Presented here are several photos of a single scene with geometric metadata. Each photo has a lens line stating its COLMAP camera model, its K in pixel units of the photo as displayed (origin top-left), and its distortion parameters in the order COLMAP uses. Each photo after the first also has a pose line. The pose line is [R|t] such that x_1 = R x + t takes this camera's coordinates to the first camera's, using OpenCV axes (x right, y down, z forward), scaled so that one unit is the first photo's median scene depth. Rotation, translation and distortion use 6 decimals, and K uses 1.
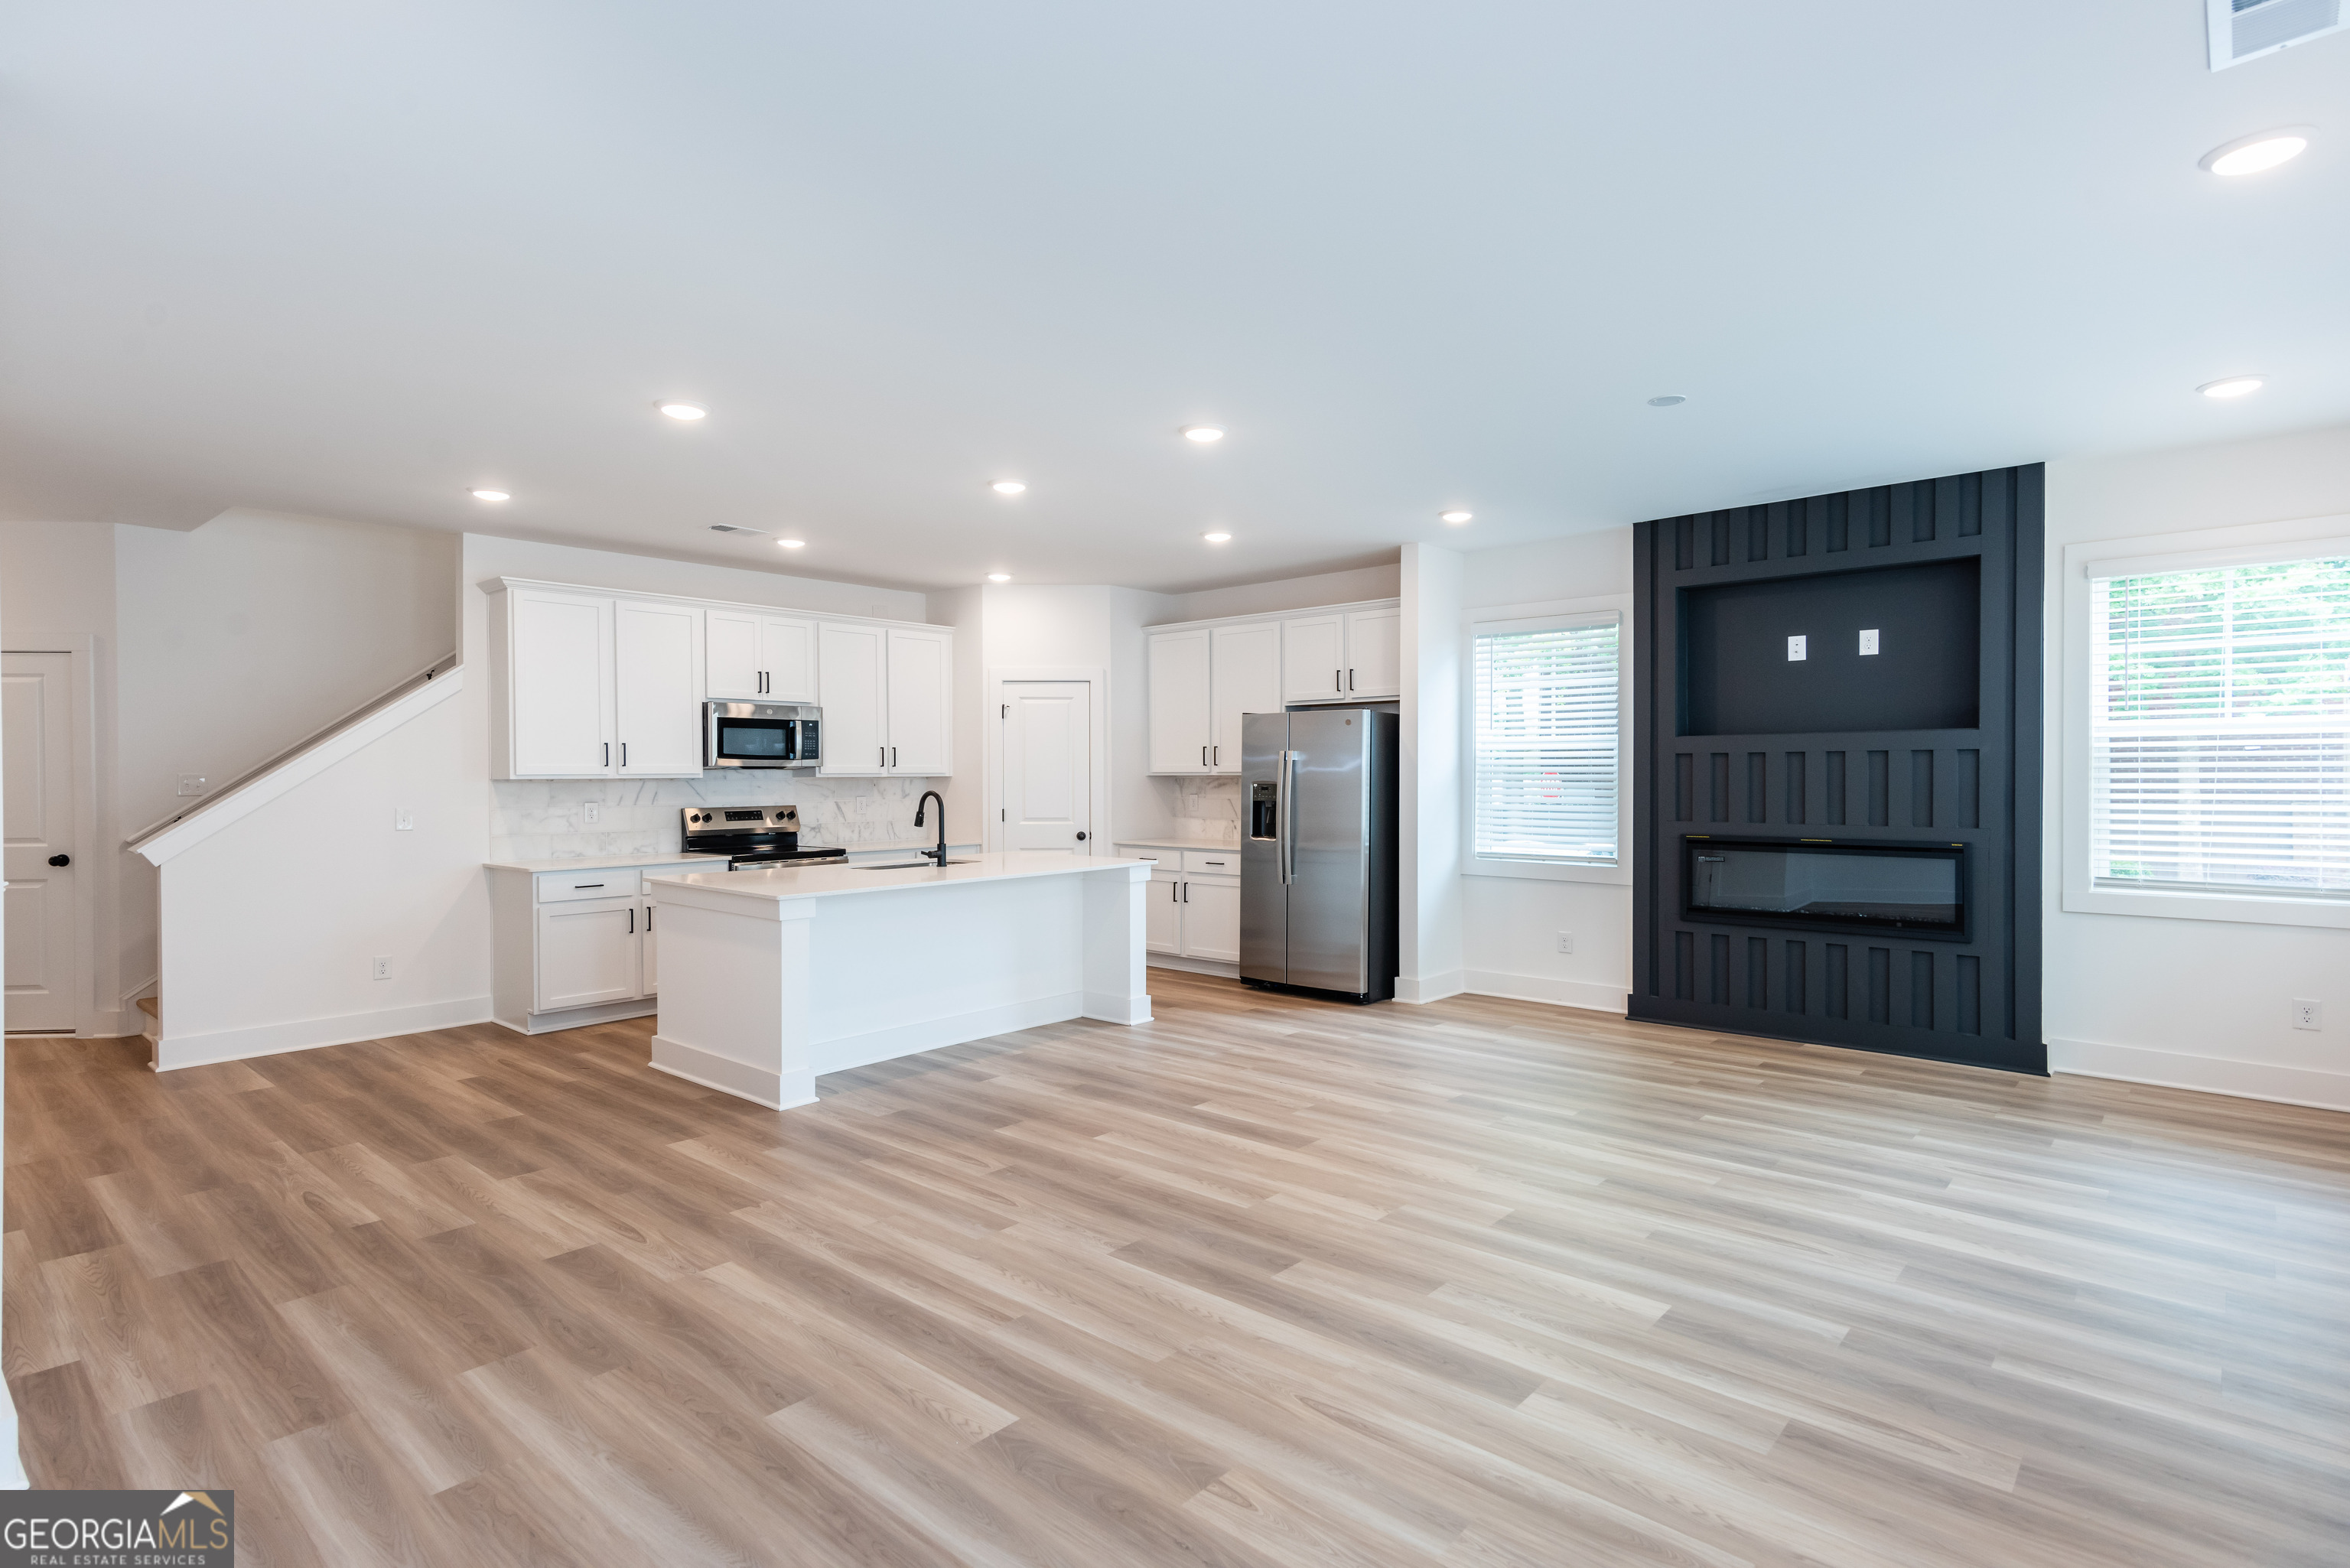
lens RADIAL K [[1144.7, 0, 1192.7], [0, 1144.7, 786.7], [0, 0, 1]] dist [0.042622, -0.018468]
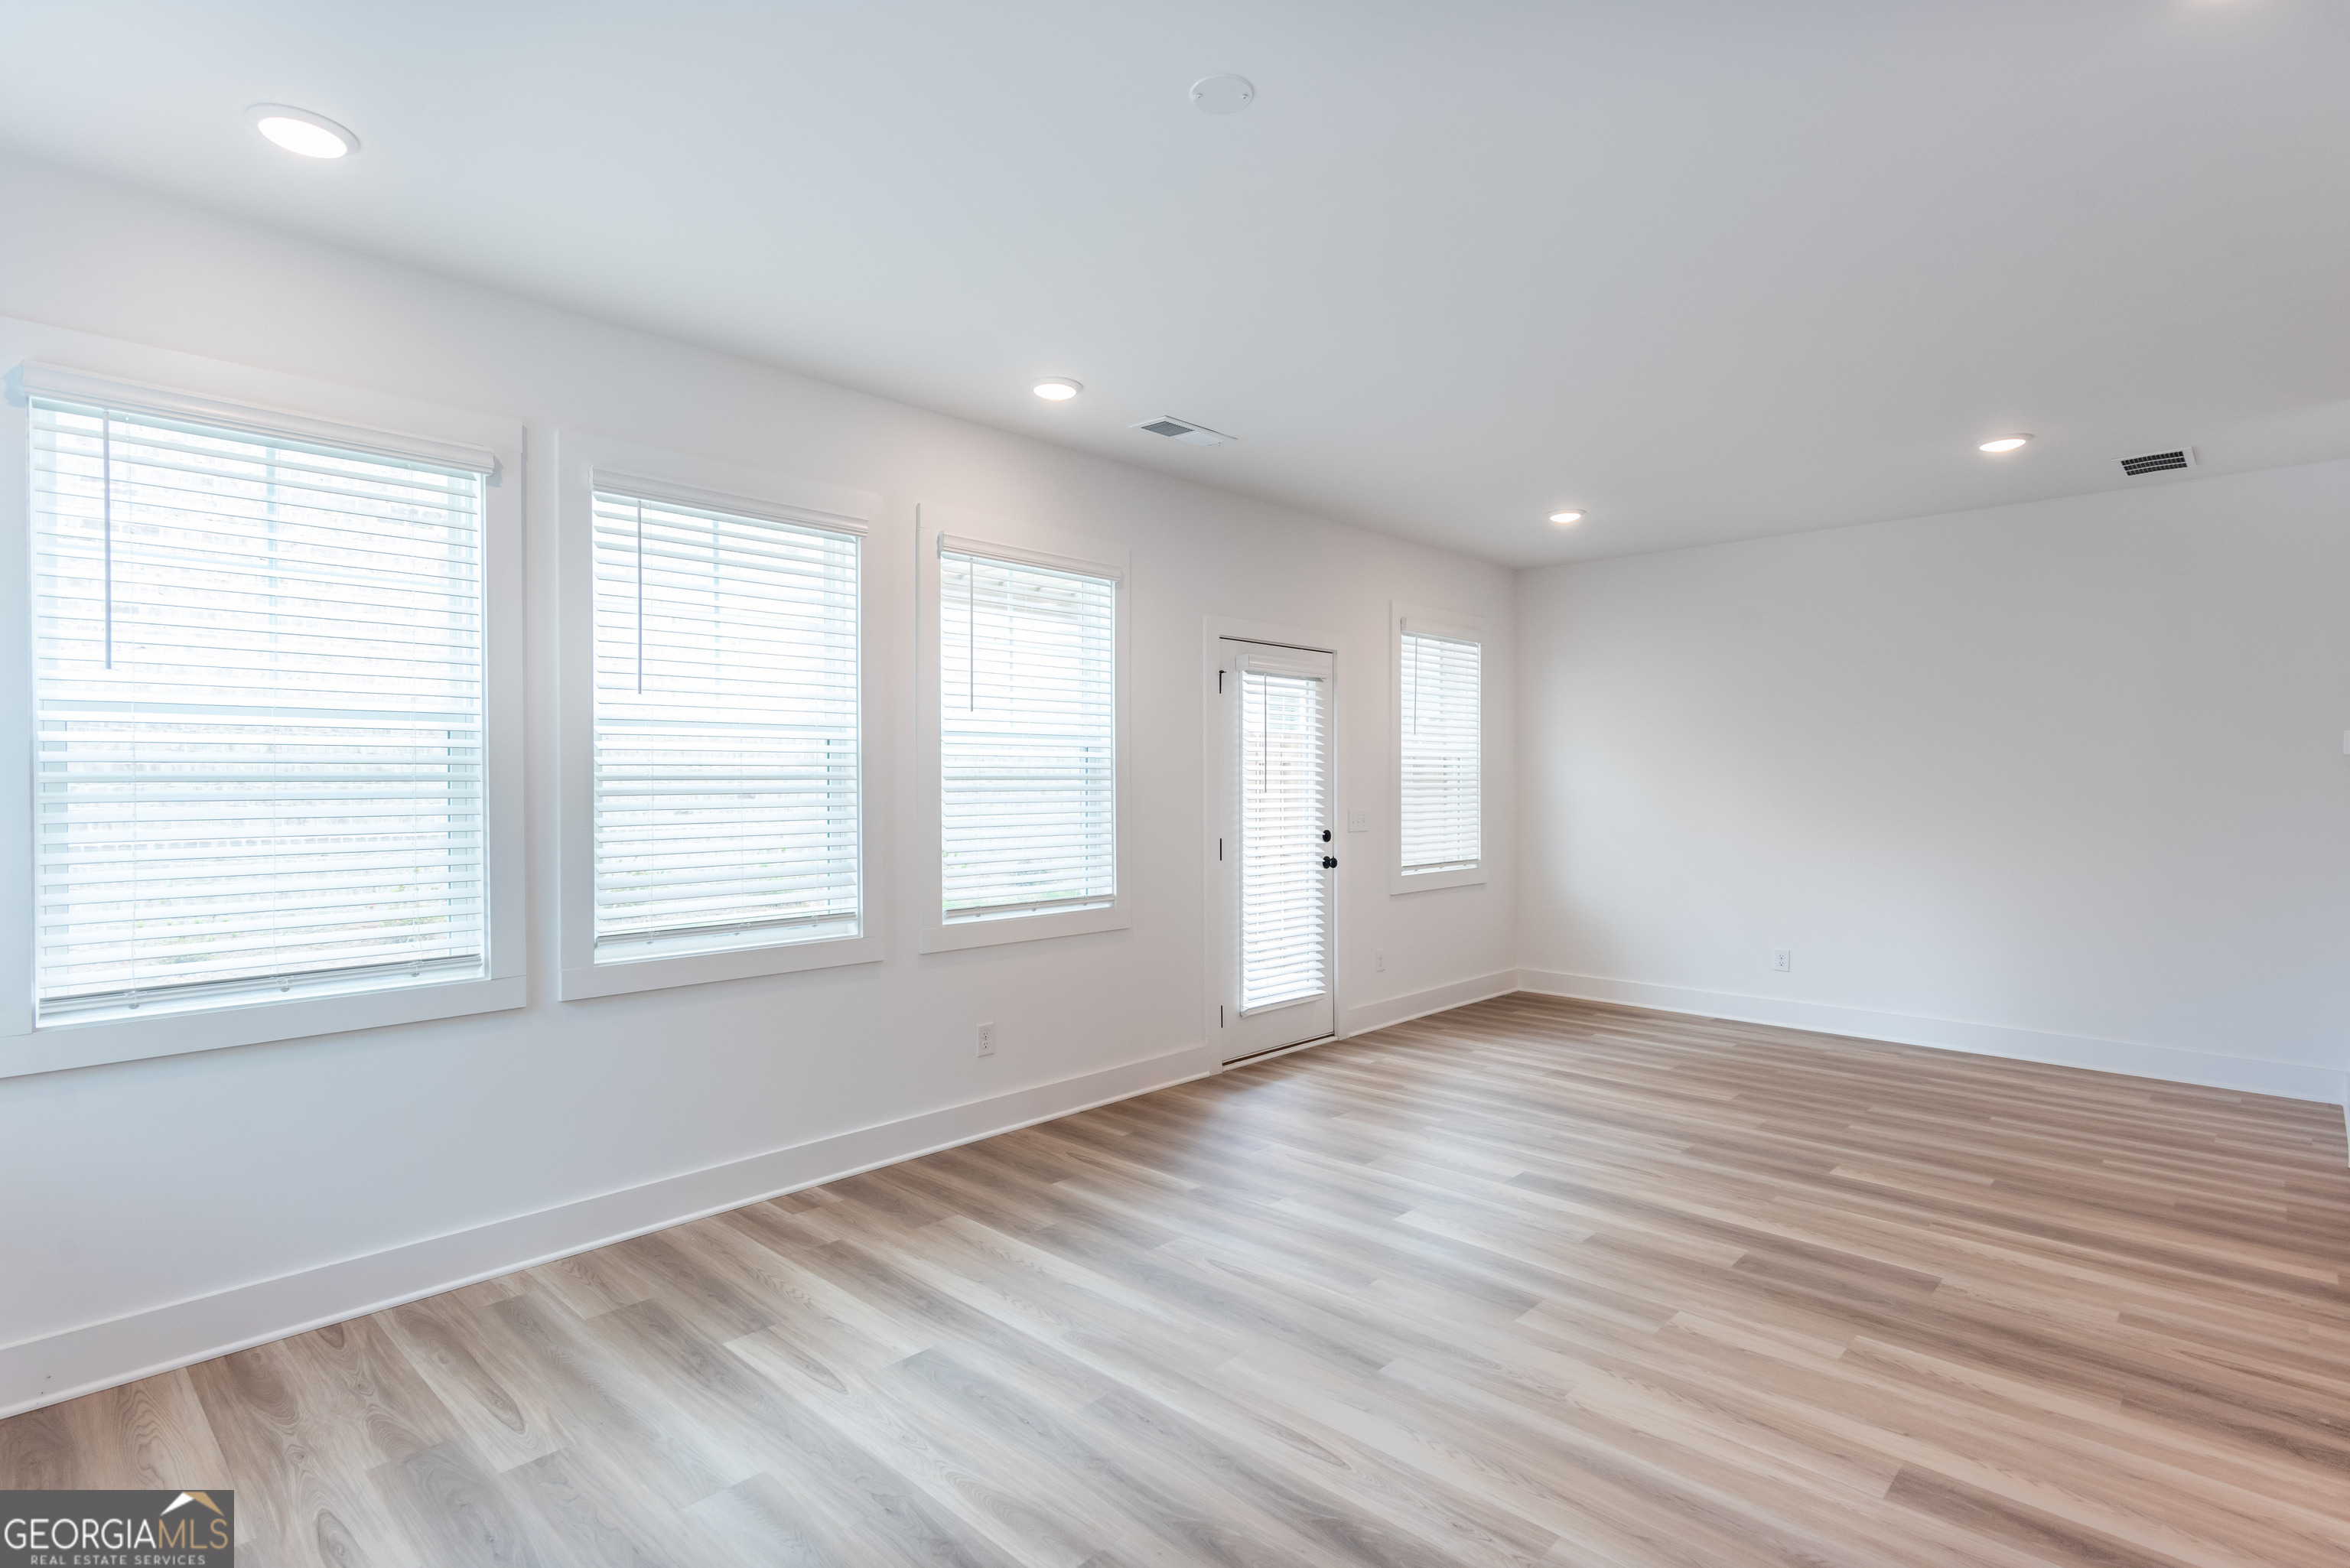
lens RADIAL K [[1143.9, 0, 1165.5], [0, 1143.9, 784.1], [0, 0, 1]] dist [0.008922, 0.001381]
pose [[-0.998578, -0.000023, 0.053318, 0.289809], [0.001103, 0.999777, 0.021085, -0.018477], [-0.053307, 0.021114, -0.998355, 1.091047]]
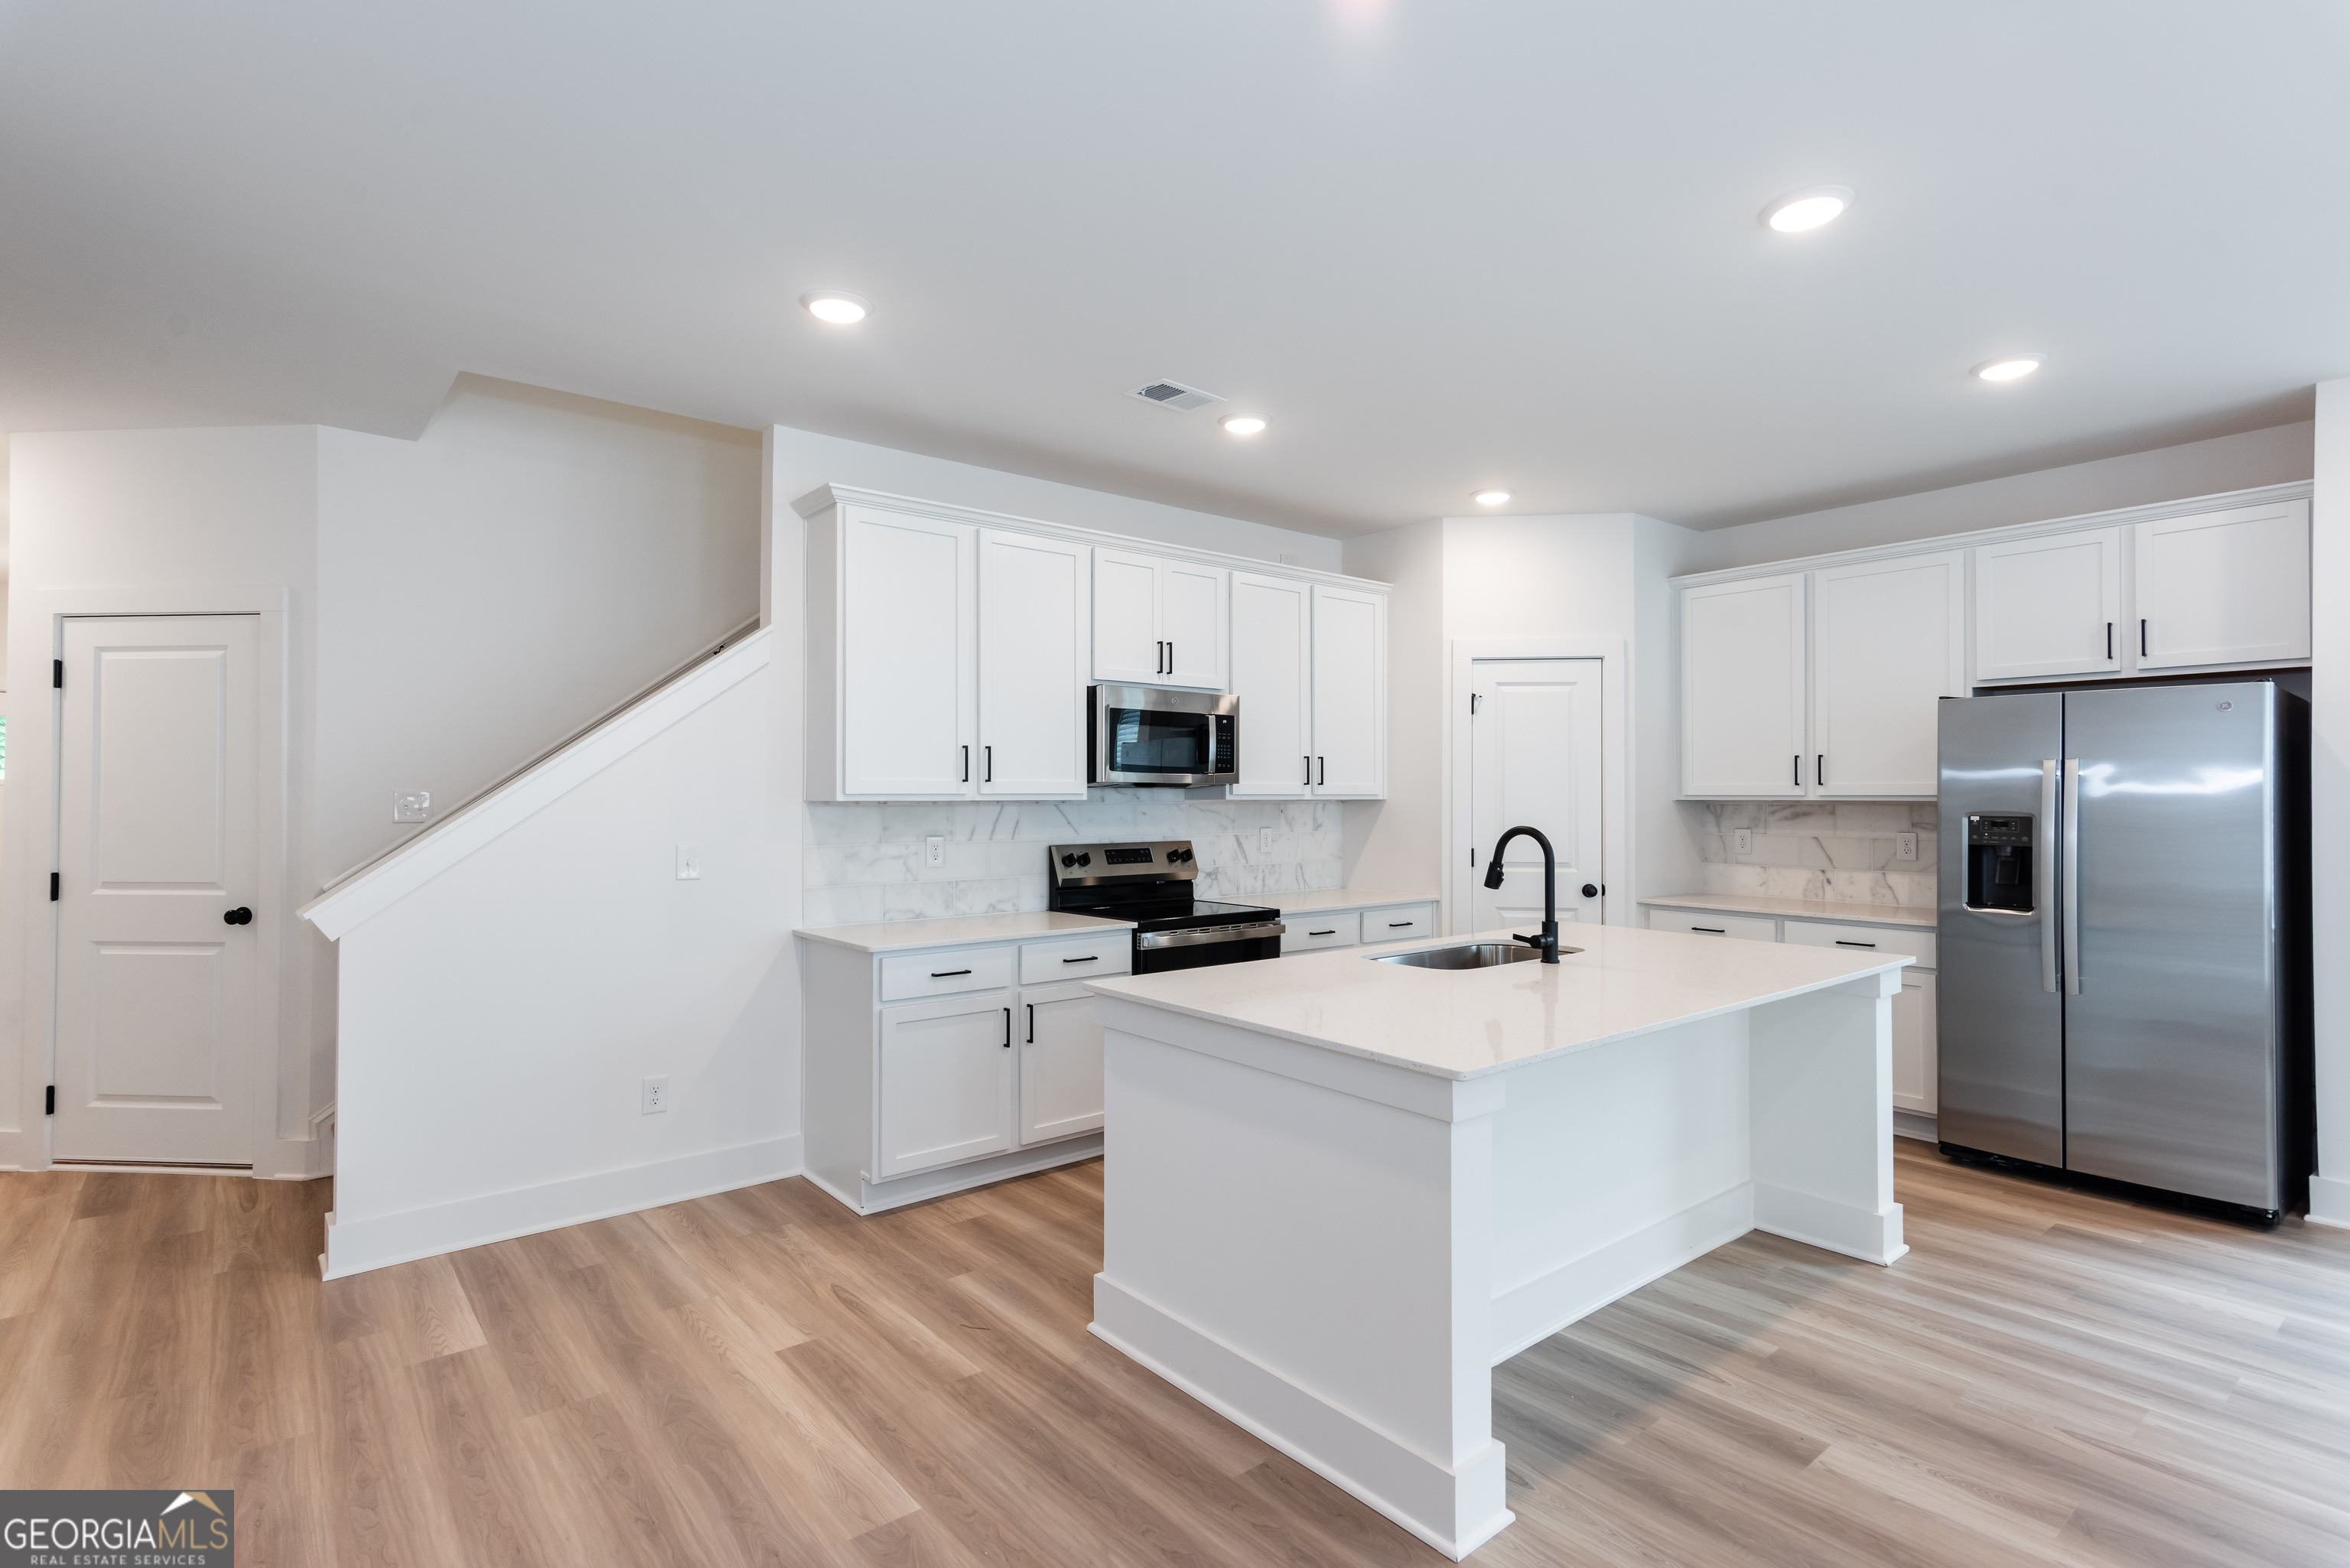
lens RADIAL K [[1136.3, 0, 1175.0], [0, 1136.3, 784.0], [0, 0, 1]] dist [0.005229, 0.001170]
pose [[0.984745, 0.003584, -0.173965, -0.302024], [-0.007277, 0.999761, -0.020596, -0.004565], [0.173850, 0.021548, 0.984536, 0.424082]]
